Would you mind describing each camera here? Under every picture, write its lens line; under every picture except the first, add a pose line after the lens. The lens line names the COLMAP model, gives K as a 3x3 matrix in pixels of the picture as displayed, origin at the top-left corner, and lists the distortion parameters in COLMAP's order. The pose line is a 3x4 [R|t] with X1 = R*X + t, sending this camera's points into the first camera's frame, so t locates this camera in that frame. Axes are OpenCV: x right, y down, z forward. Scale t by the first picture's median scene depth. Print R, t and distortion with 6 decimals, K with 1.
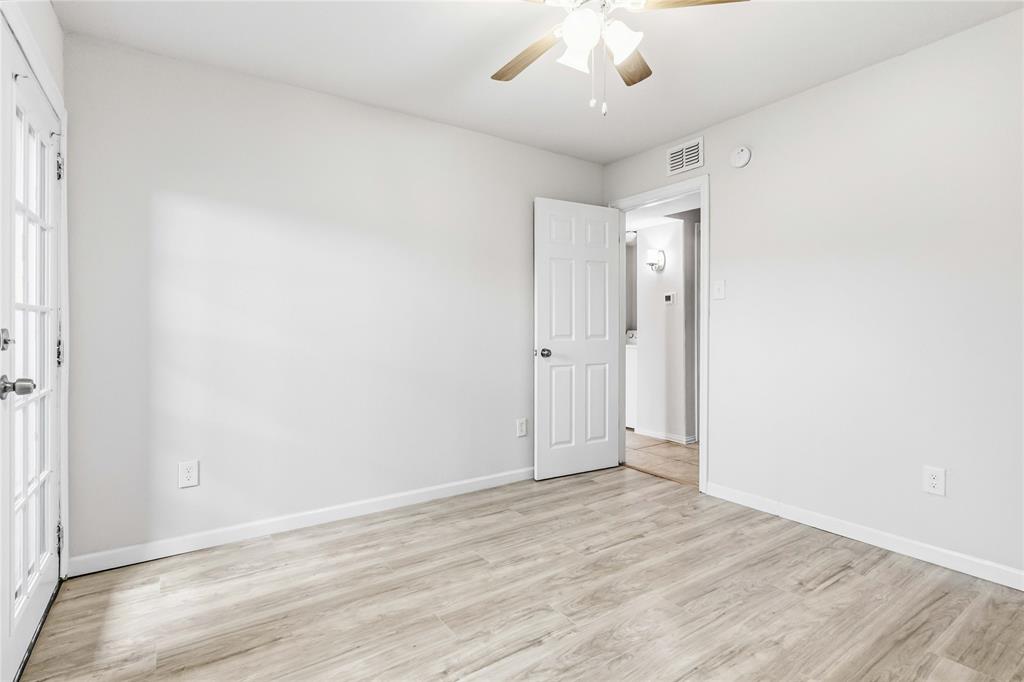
lens RADIAL K [[491.6, 0, 511.1], [0, 491.6, 333.8], [0, 0, 1]] dist [-0.015703, 0.009184]
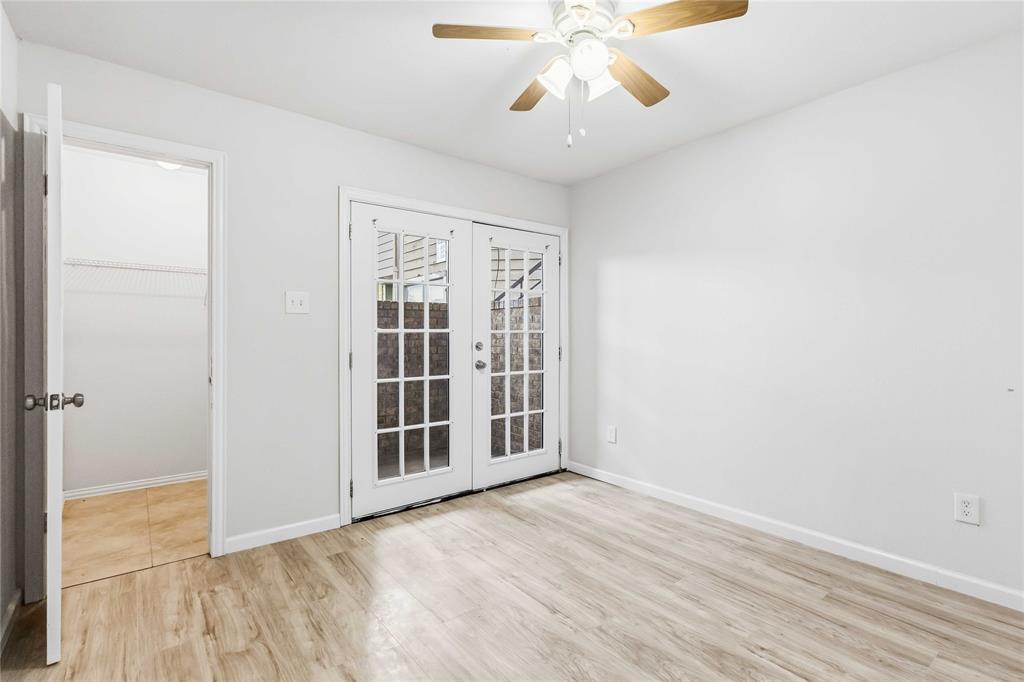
lens RADIAL K [[491.6, 0, 511.1], [0, 491.6, 333.8], [0, 0, 1]] dist [-0.015703, 0.009184]
pose [[0.052043, 0.002341, -0.998642, 0.972199], [-0.006509, 0.999977, 0.002005, -0.037465], [0.998624, 0.006396, 0.052057, 0.650684]]
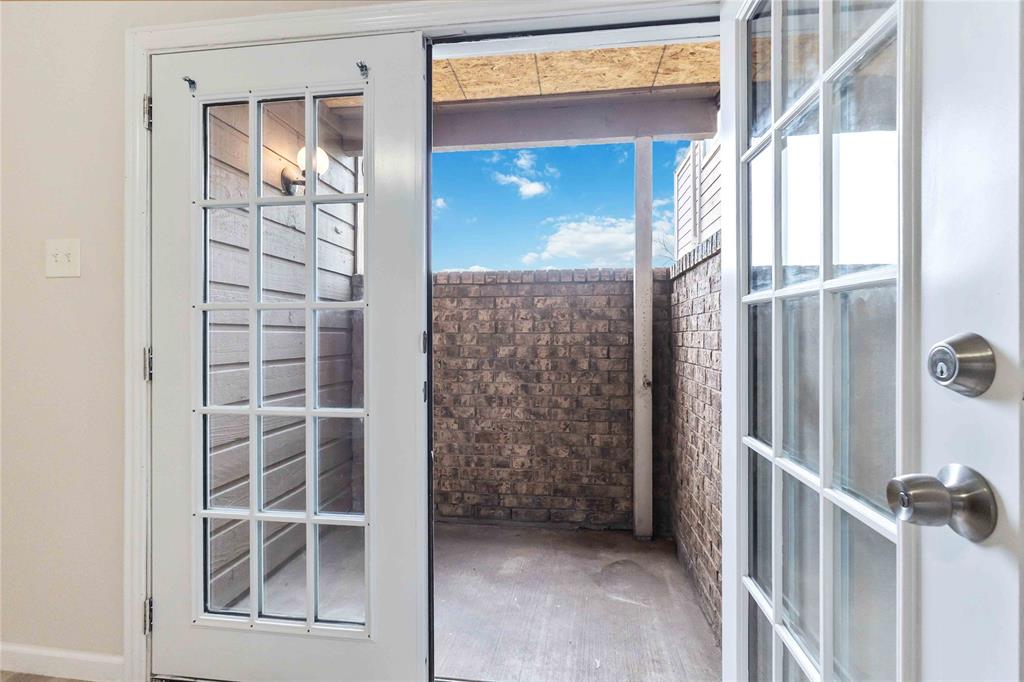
lens RADIAL K [[476.1, 0, 490.9], [0, 476.1, 332.3], [0, 0, 1]] dist [-0.012122, 0.000743]
pose [[-0.712038, -0.000601, -0.702141, -0.291591], [0.000656, 0.999999, -0.001522, -0.003054], [0.702141, -0.001545, -0.712037, 1.101029]]
